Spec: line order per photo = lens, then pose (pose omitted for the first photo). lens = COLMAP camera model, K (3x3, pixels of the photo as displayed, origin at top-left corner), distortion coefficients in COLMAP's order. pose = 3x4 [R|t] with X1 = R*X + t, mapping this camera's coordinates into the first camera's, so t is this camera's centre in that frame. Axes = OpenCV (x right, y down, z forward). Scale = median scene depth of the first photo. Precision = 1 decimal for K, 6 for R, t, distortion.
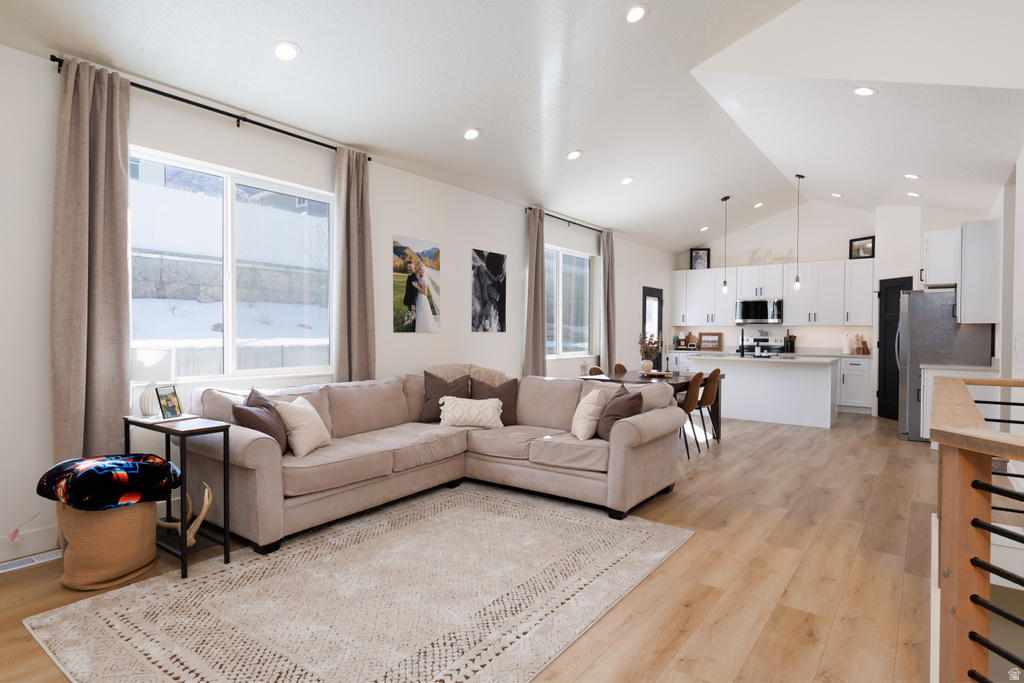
lens RADIAL K [[546.6, 0, 511.5], [0, 546.6, 341.7], [0, 0, 1]] dist [-0.000856, 0.002087]
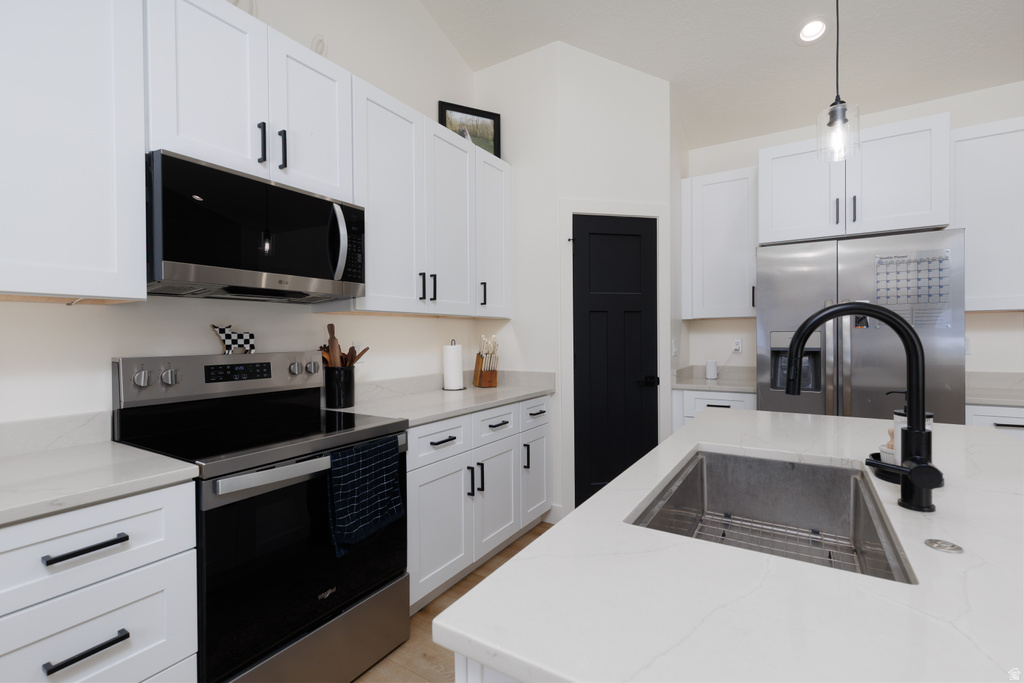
lens RADIAL K [[457.4, 0, 511.8], [0, 457.4, 338.1], [0, 0, 1]] dist [0.009910, -0.002547]
pose [[-0.092852, -0.007832, 0.995649, 0.416184], [0.028697, 0.999533, 0.010538, -0.024457], [-0.995266, 0.029551, -0.092584, 1.455283]]
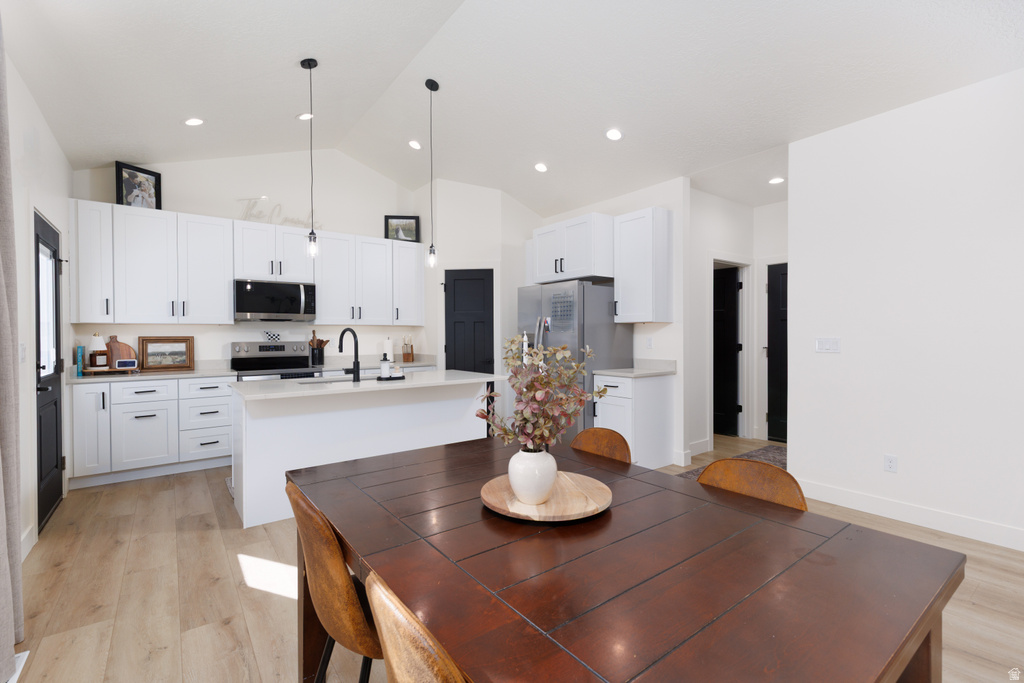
lens RADIAL K [[457.4, 0, 512.2], [0, 457.4, 338.9], [0, 0, 1]] dist [0.009910, -0.002547]
pose [[0.269076, -0.016790, 0.962973, 0.054181], [0.024295, 0.999648, 0.010641, -0.019354], [-0.962813, 0.020532, 0.269389, 0.966654]]
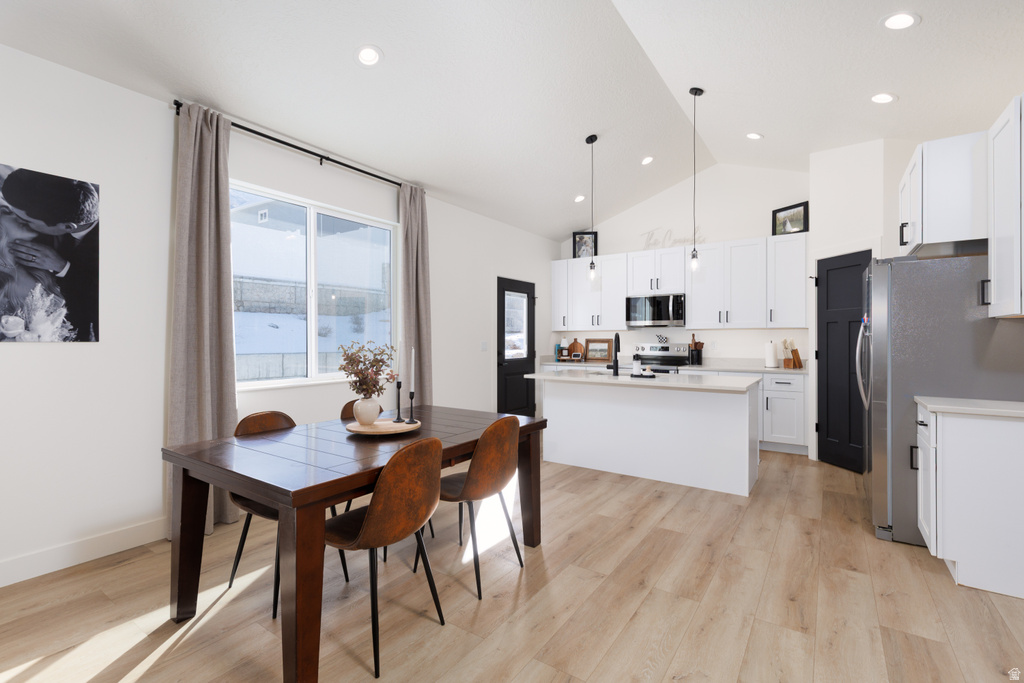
lens RADIAL K [[457.4, 0, 514.5], [0, 457.4, 339.8], [0, 0, 1]] dist [0.009910, -0.002547]
pose [[0.998793, -0.007481, 0.048548, 0.361336], [0.008266, 0.999838, -0.015989, -0.010400], [-0.048420, 0.016372, 0.998693, 0.603869]]
